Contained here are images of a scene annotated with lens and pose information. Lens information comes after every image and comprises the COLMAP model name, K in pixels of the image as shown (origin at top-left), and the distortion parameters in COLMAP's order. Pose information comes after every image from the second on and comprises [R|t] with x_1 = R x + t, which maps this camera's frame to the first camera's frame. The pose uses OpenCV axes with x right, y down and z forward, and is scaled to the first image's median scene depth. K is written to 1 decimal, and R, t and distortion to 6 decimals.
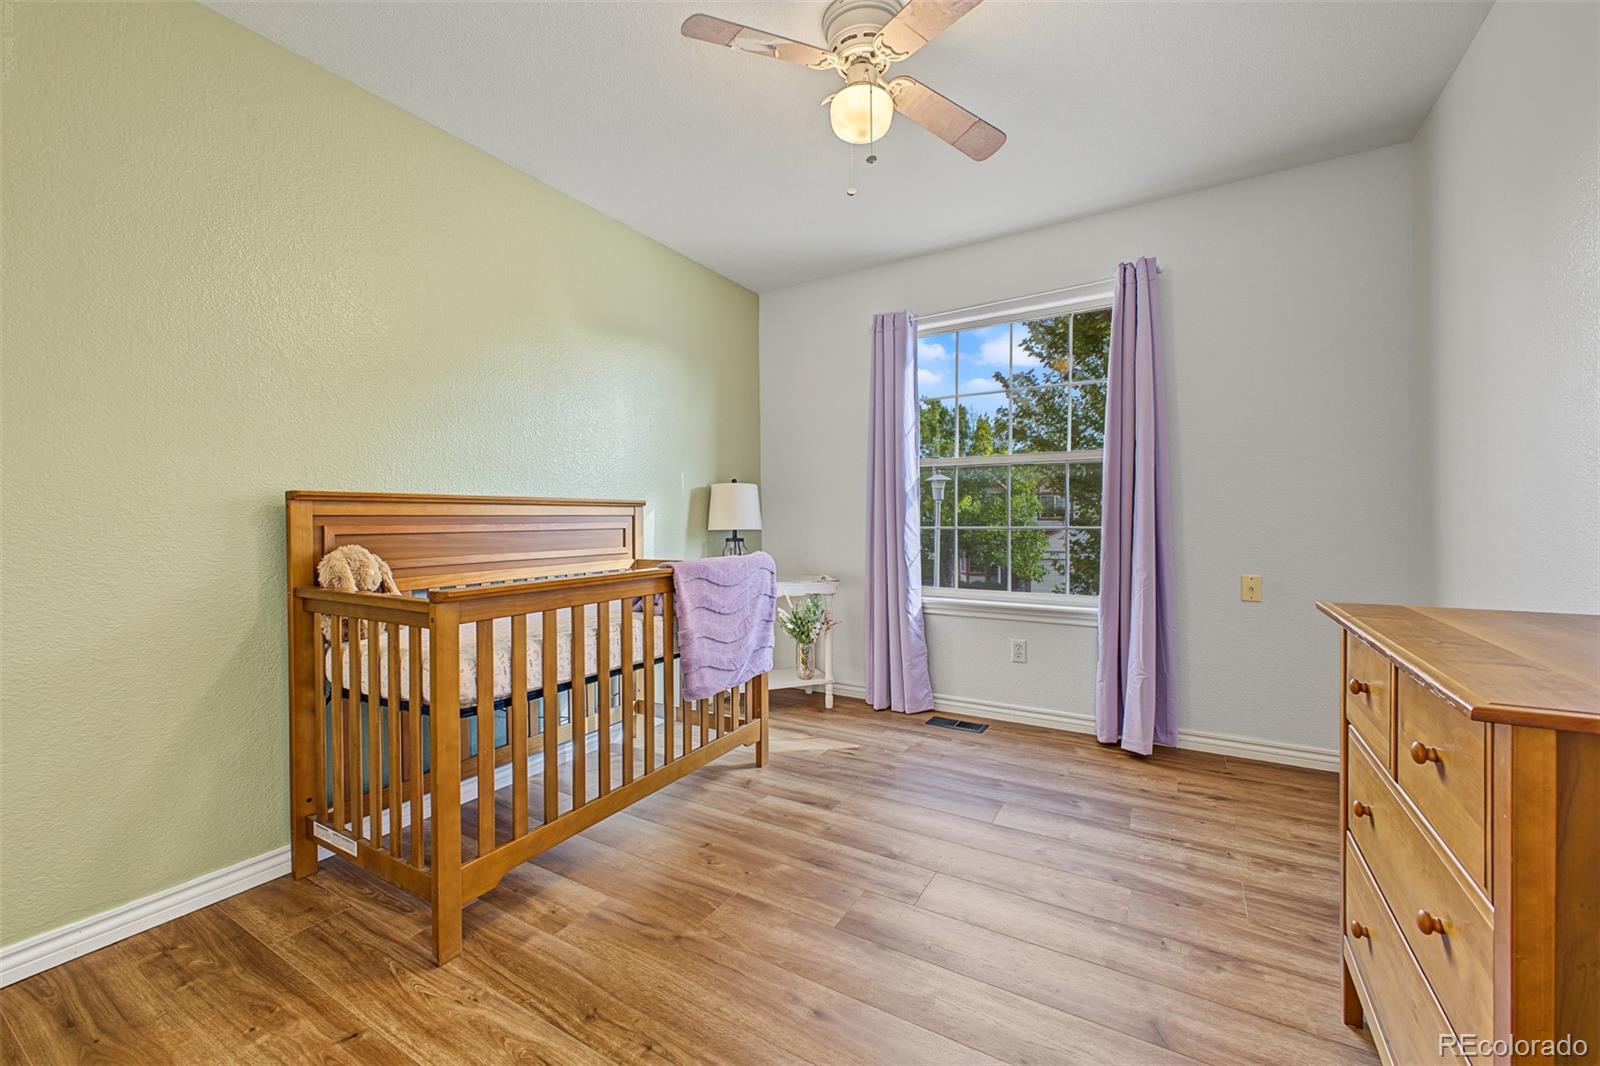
lens RADIAL K [[647.0, 0, 804.9], [0, 647.0, 525.3], [0, 0, 1]] dist [0.001501, -0.000766]
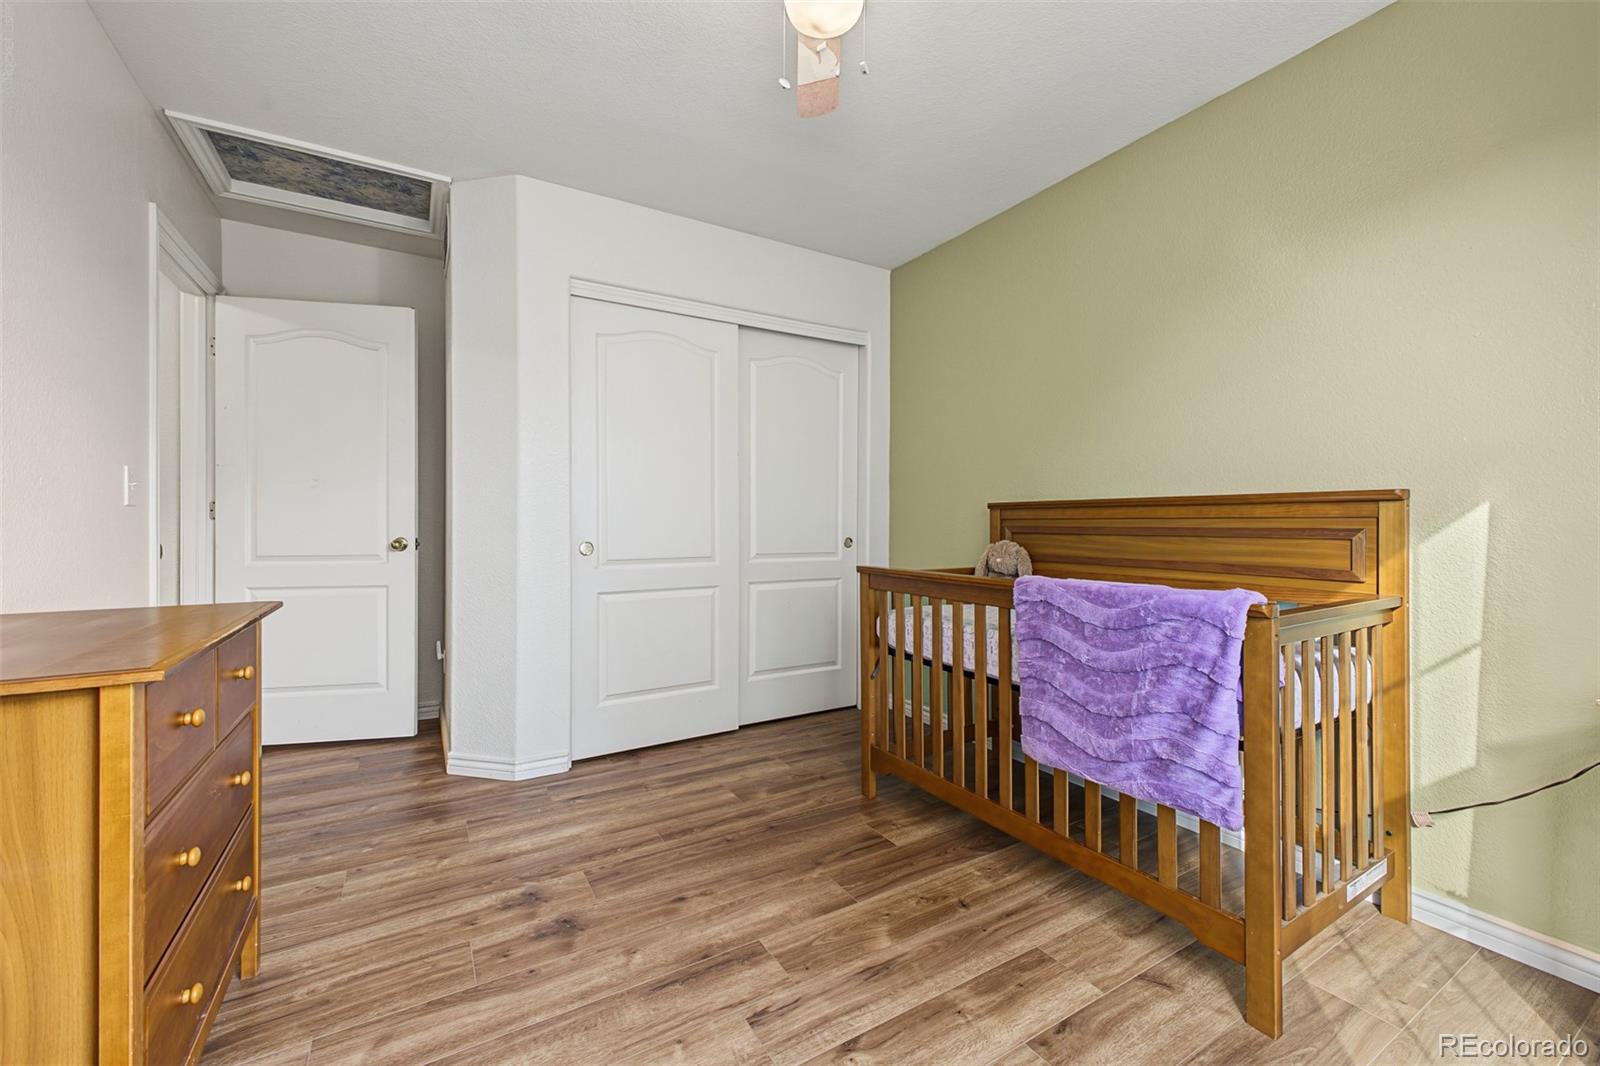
lens RADIAL K [[647.0, 0, 807.9], [0, 647.0, 518.0], [0, 0, 1]] dist [0.001501, -0.000766]
pose [[-0.480307, 0.002215, -0.877098, 0.734363], [-0.005817, 0.999967, 0.005711, -0.021502], [0.877081, 0.007845, -0.480278, 1.295162]]
